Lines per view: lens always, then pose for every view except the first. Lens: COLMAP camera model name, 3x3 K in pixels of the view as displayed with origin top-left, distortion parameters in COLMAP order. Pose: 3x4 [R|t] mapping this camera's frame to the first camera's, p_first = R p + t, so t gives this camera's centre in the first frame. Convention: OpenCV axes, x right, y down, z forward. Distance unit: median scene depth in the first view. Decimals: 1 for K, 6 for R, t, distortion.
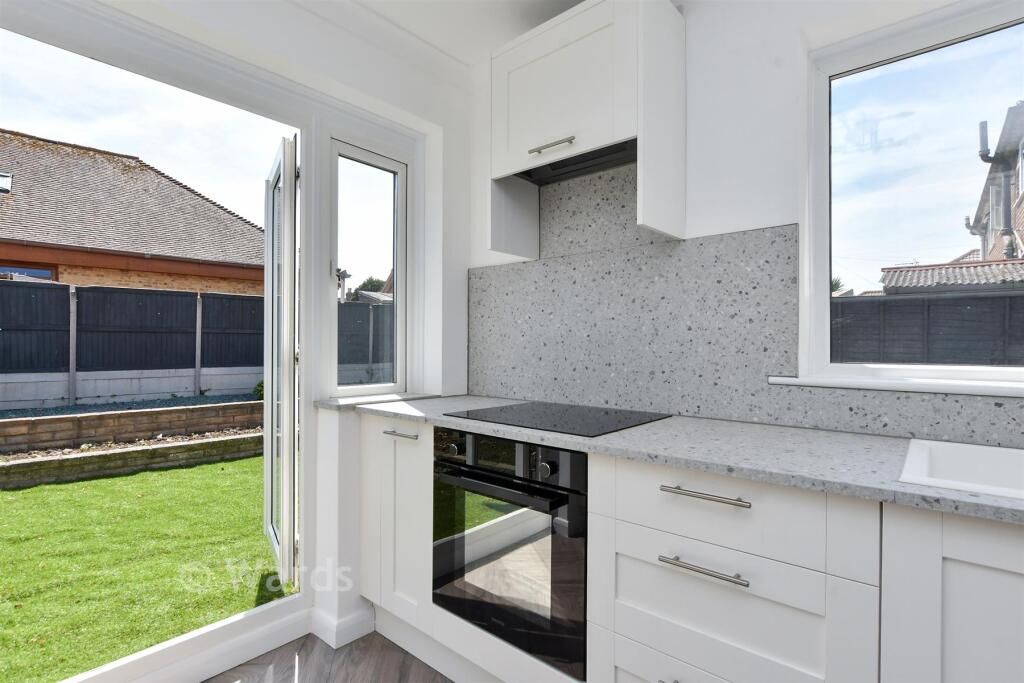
lens RADIAL K [[495.7, 0, 512.0], [0, 495.7, 341.5], [0, 0, 1]] dist [-0.004422, -0.000425]
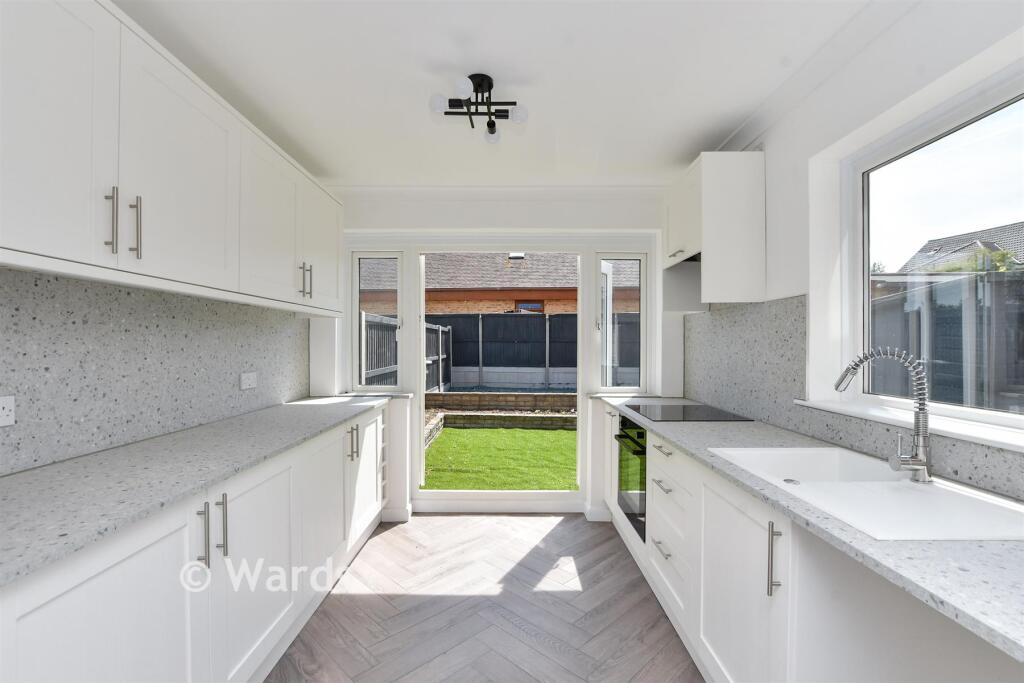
lens RADIAL K [[452.5, 0, 512.0], [0, 452.5, 341.5], [0, 0, 1]] dist [-0.000808, -0.000141]
pose [[0.665902, -0.007701, -0.745999, 0.542210], [0.003805, 0.999969, -0.006926, -0.052249], [0.746029, 0.001774, 0.665911, -0.288513]]
